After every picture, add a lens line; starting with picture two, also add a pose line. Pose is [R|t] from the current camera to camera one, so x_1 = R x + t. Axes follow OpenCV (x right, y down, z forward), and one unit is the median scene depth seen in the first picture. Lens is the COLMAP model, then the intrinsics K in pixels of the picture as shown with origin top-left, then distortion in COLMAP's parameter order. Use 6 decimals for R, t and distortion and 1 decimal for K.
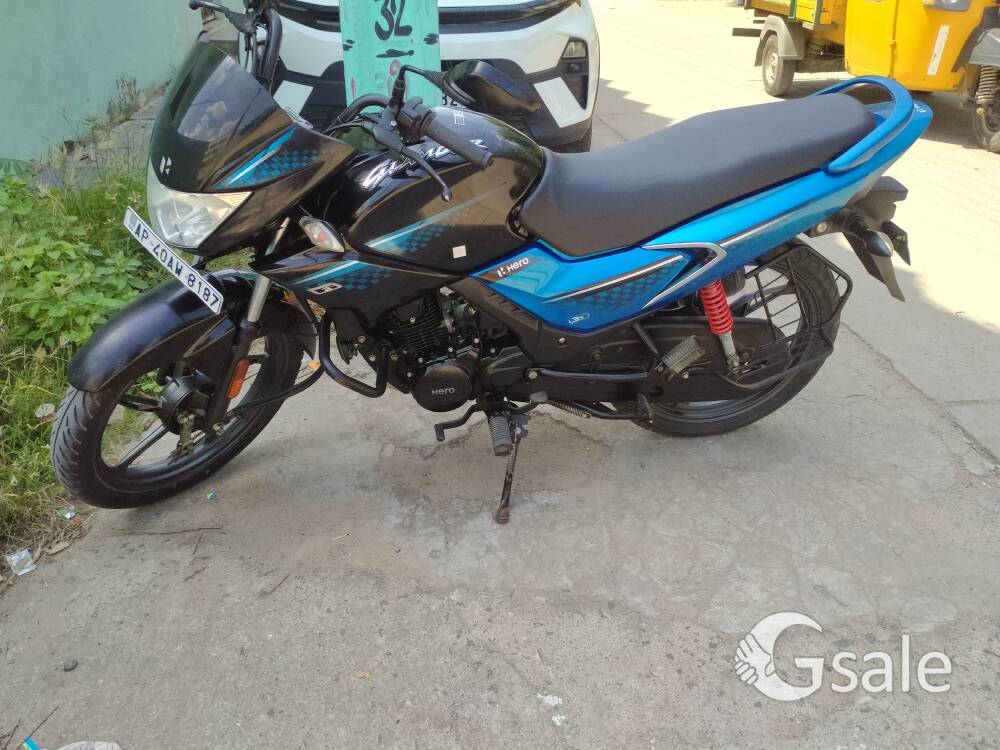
lens RADIAL K [[832.2, 0, 500.5], [0, 832.2, 369.3], [0, 0, 1]] dist [0.046211, -0.108795]
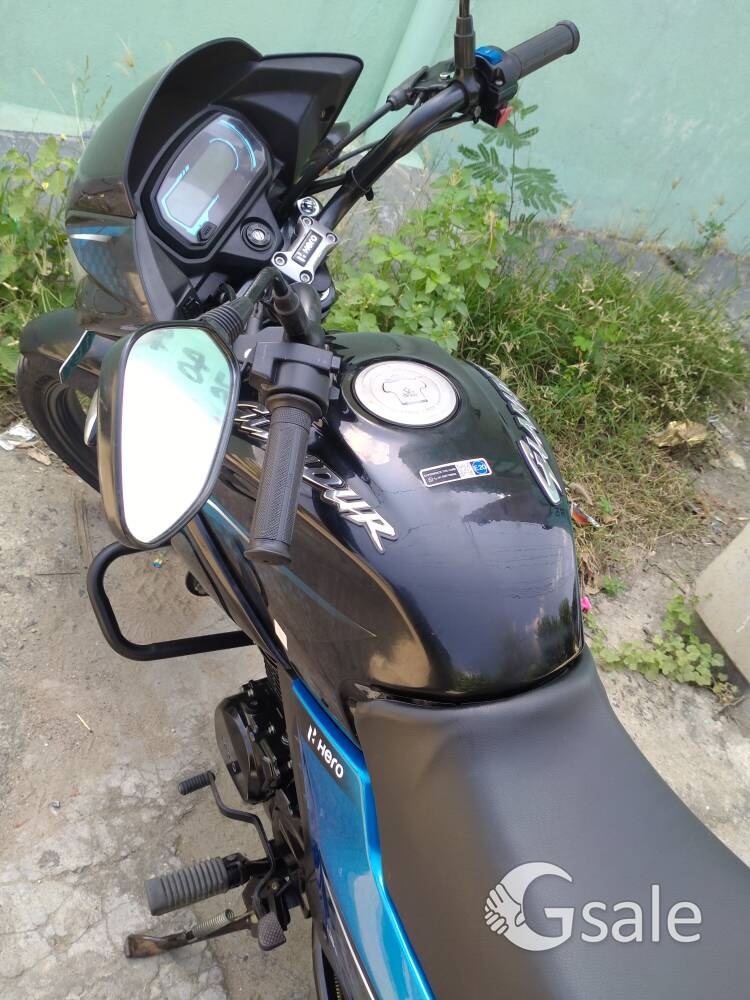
lens RADIAL K [[832.2, 0, 373.3], [0, 832.2, 498.6], [0, 0, 1]] dist [0.046211, -0.108795]
pose [[0.288147, 0.747971, -0.597922, 0.188764], [-0.722632, 0.579545, 0.376736, -0.405762], [0.628311, 0.323522, 0.707502, 0.608198]]
